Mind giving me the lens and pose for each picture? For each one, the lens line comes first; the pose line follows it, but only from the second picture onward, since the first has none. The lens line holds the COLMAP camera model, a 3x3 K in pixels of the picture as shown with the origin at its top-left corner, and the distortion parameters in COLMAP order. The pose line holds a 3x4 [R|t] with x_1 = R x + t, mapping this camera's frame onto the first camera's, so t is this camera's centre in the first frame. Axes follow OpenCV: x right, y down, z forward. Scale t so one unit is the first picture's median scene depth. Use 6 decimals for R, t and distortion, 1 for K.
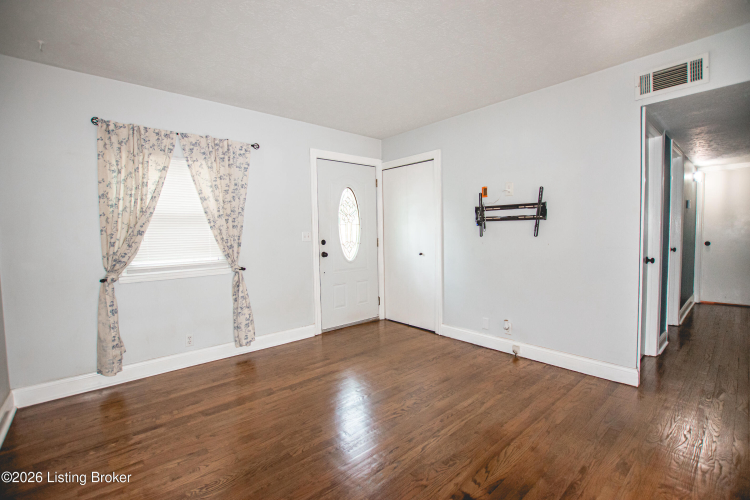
lens RADIAL K [[329.8, 0, 375.0], [0, 329.8, 250.0], [0, 0, 1]] dist [-0.026176, -0.000372]
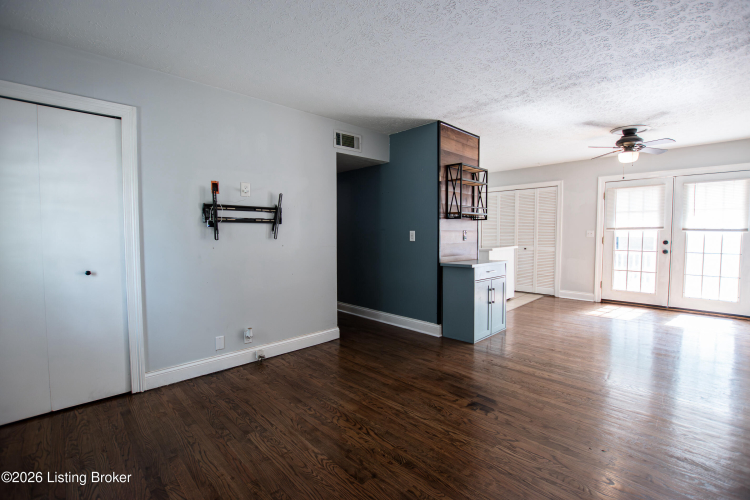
lens RADIAL K [[335.2, 0, 375.0], [0, 335.2, 250.0], [0, 0, 1]] dist [-0.014108, -0.000063]
pose [[-0.032731, -0.035456, 0.998835, -0.616311], [0.056305, 0.997718, 0.037262, -0.028684], [-0.997877, 0.057459, -0.030660, 0.716210]]
